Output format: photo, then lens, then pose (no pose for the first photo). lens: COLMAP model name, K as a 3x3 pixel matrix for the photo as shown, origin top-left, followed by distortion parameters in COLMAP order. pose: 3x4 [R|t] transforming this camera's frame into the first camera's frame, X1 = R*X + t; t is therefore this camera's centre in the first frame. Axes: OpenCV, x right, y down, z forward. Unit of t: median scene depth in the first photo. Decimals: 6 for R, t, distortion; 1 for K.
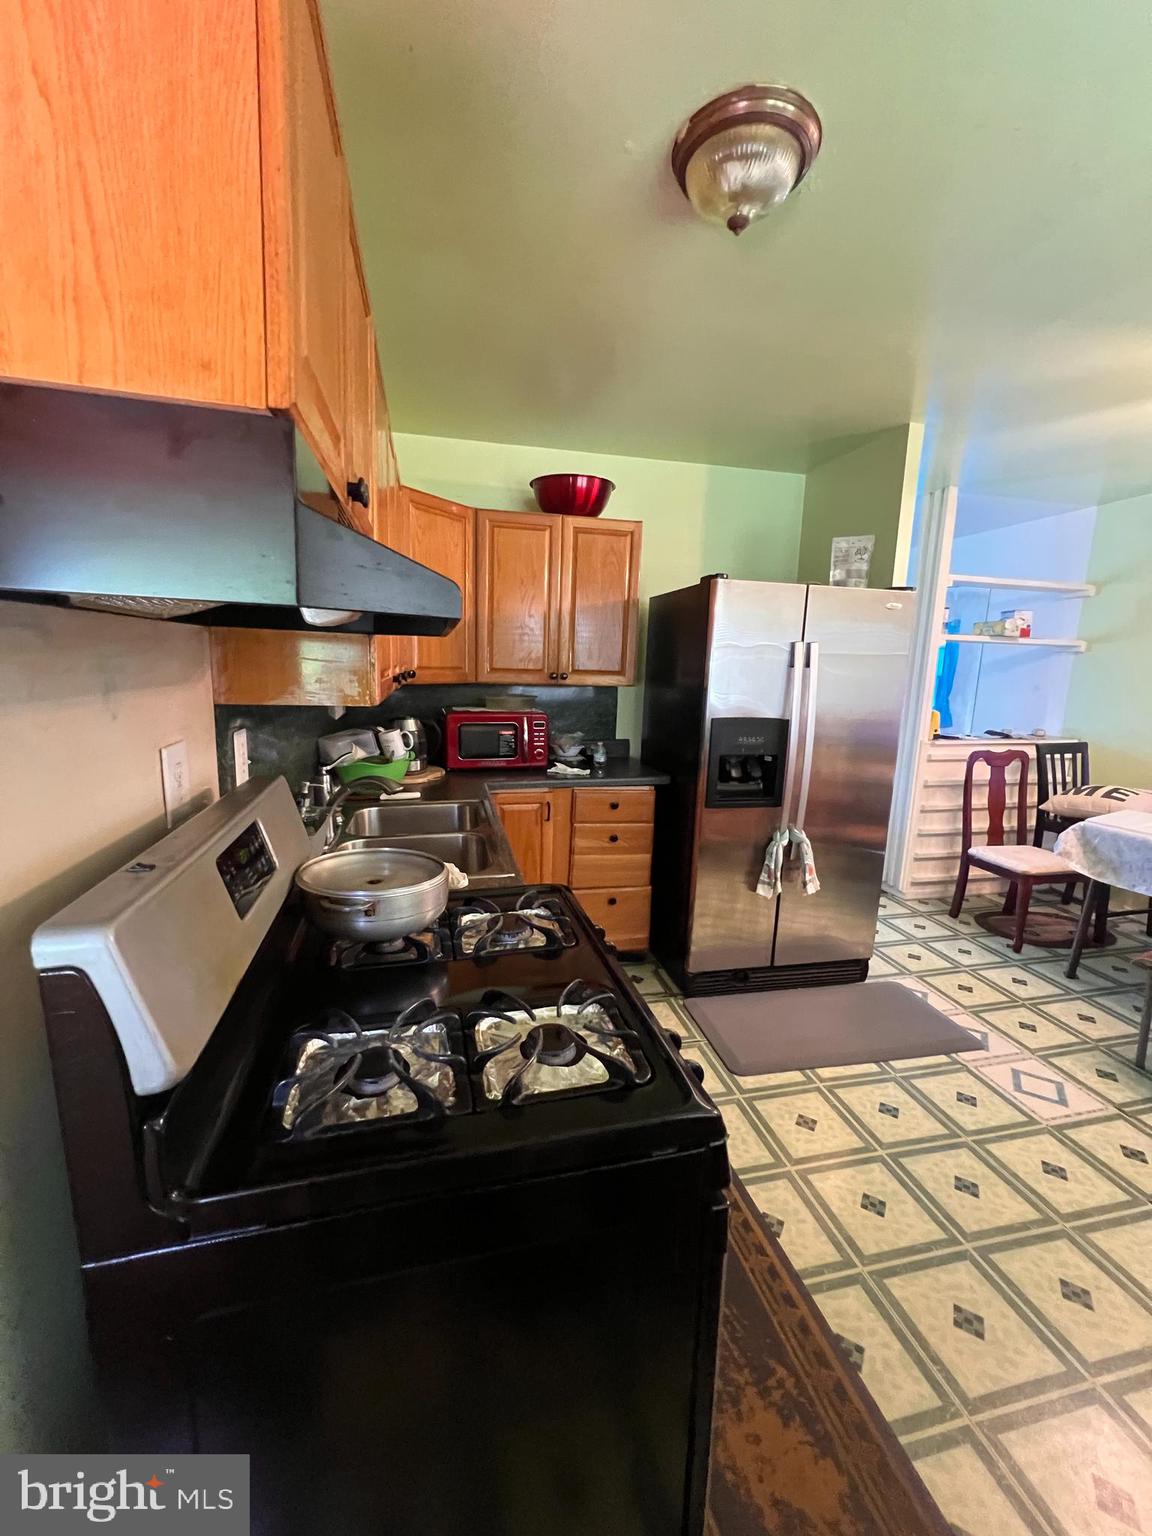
lens RADIAL K [[617.2, 0, 573.1], [0, 617.2, 775.0], [0, 0, 1]] dist [0.000034, 0.000223]
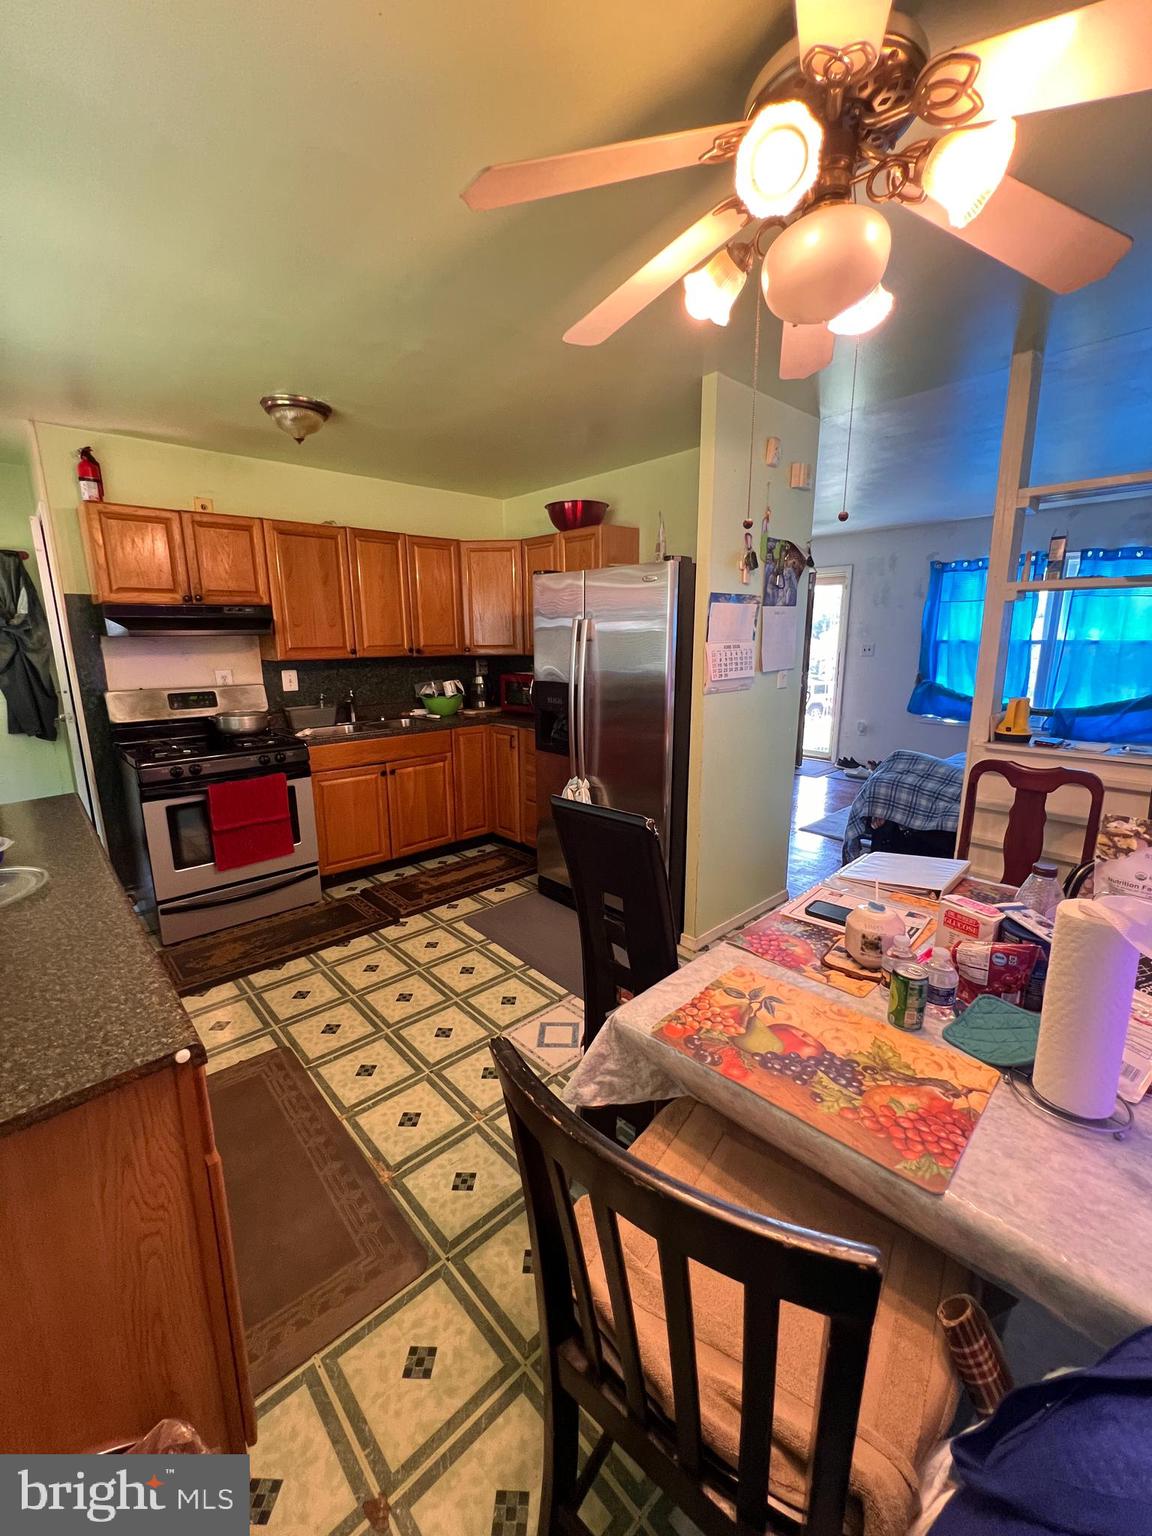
lens RADIAL K [[617.2, 0, 573.1], [0, 617.2, 775.0], [0, 0, 1]] dist [0.000034, 0.000223]
pose [[0.489690, 0.161222, -0.856861, 1.624441], [-0.143849, 0.984227, 0.102977, -0.043939], [0.859948, 0.072832, 0.505158, 0.464740]]
